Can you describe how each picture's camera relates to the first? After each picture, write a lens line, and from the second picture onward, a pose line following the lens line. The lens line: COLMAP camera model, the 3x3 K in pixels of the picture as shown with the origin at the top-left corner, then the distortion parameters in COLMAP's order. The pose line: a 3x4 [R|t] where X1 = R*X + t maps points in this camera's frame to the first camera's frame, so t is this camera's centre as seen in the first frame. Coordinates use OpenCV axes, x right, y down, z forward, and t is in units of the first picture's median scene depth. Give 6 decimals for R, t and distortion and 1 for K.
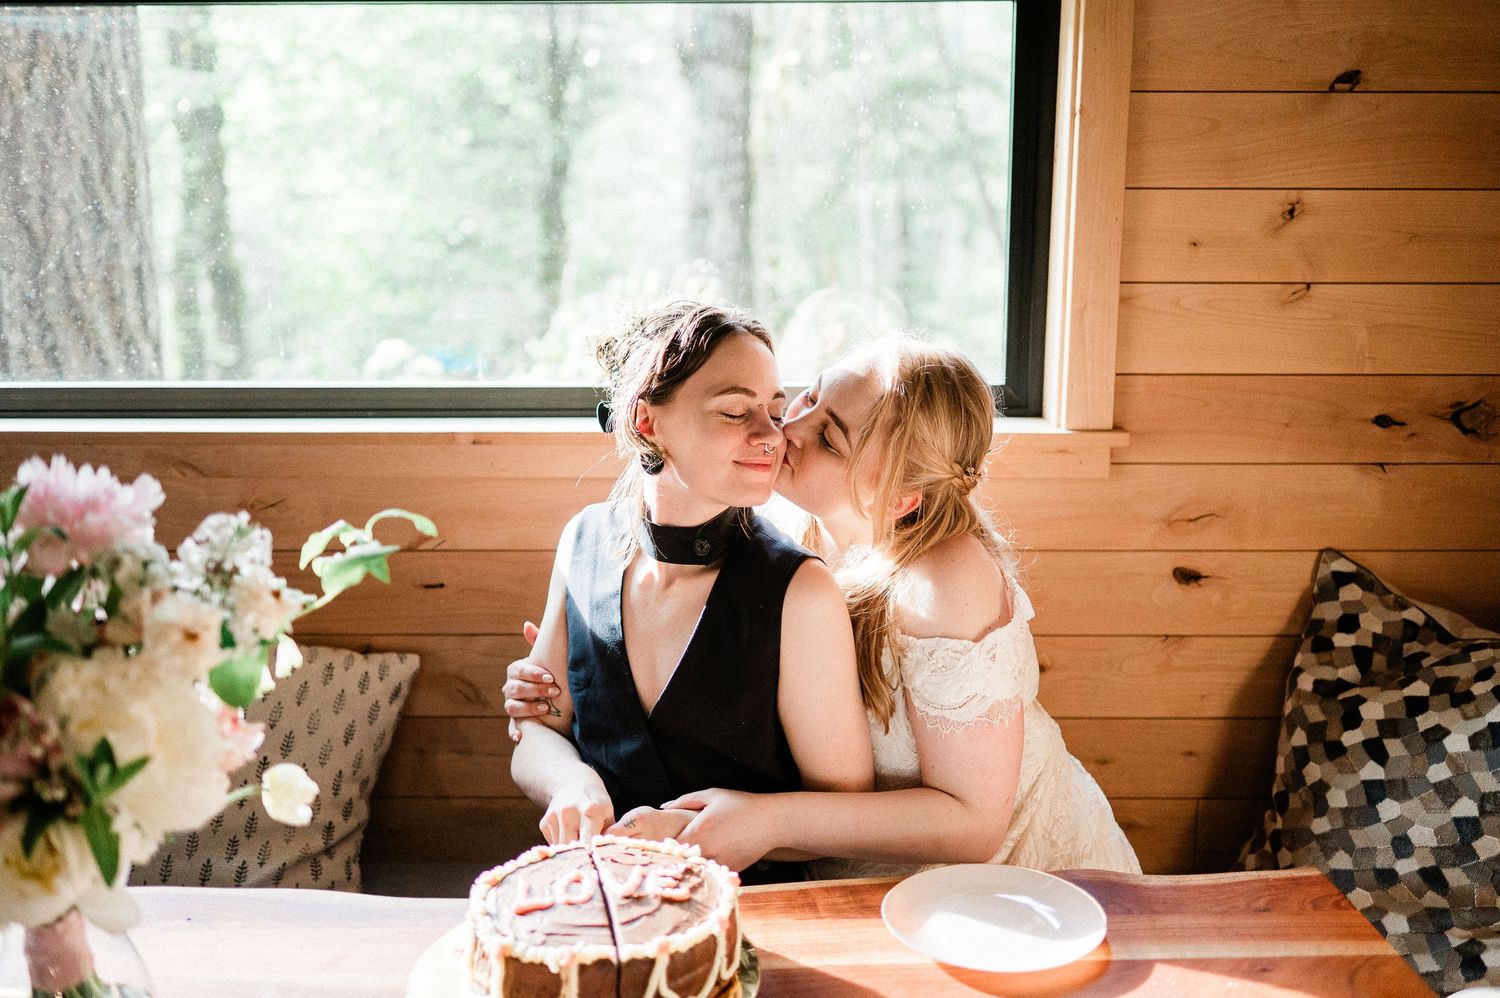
lens RADIAL K [[1487.2, 0, 754.3], [0, 1487.2, 498.9], [0, 0, 1]] dist [-0.011558, 0.000000]
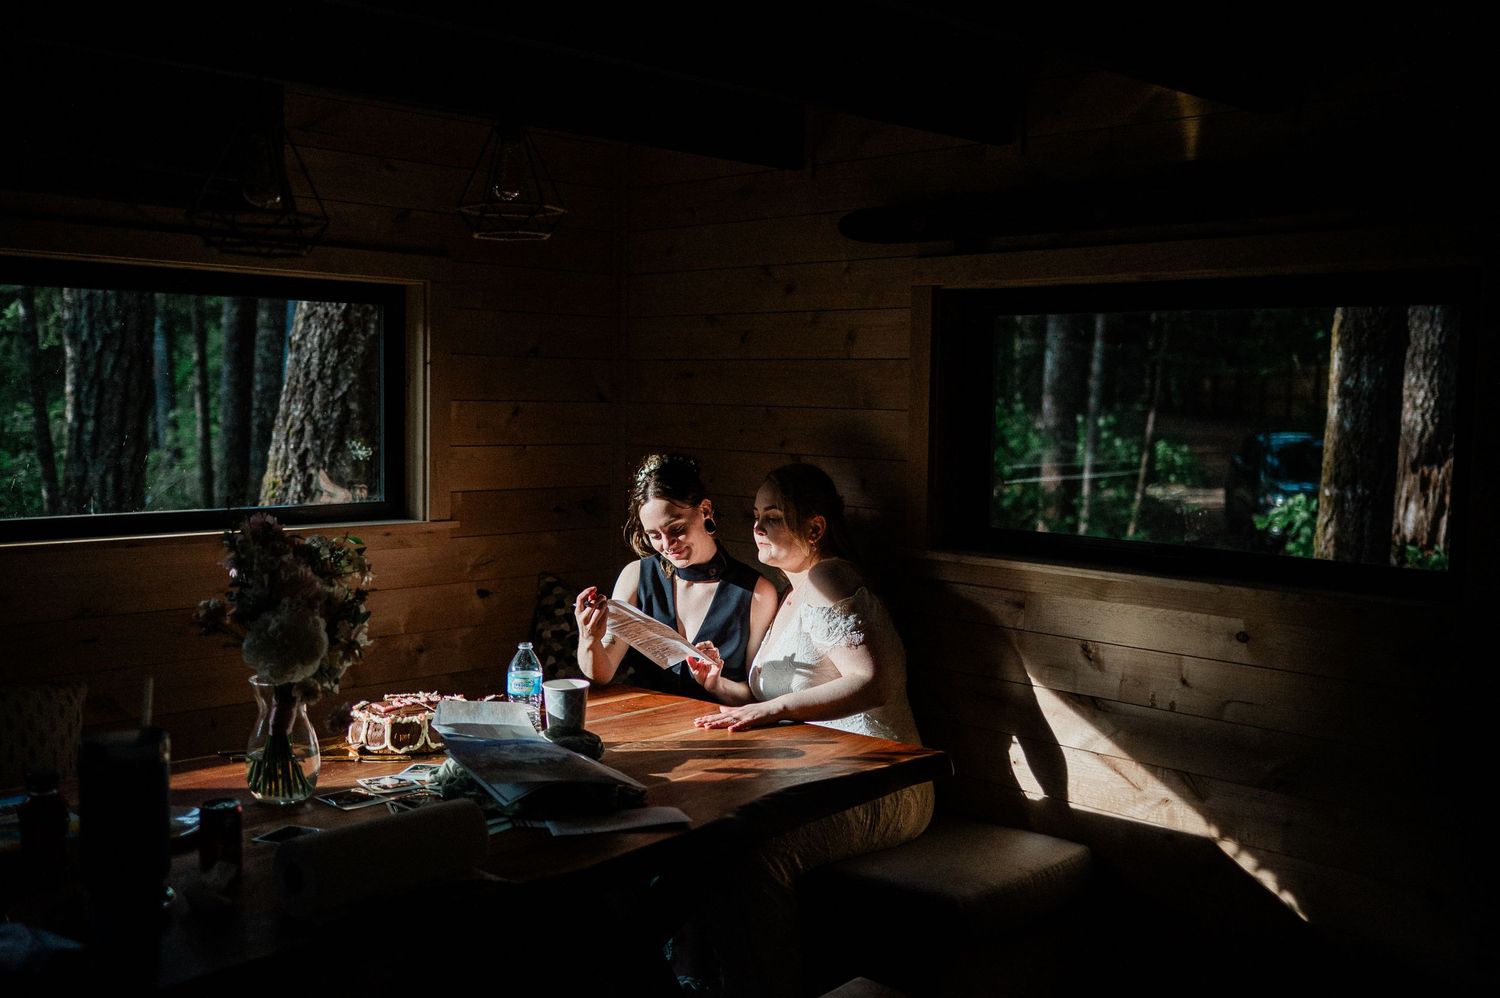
lens RADIAL K [[1487.2, 0, 749.5], [0, 1487.2, 500.7], [0, 0, 1]] dist [-0.011558, 0.000000]
pose [[0.714072, -0.046884, 0.698501, -0.876650], [0.140373, 0.987081, -0.077249, 0.140256], [-0.685855, 0.153212, 0.711428, -0.706216]]
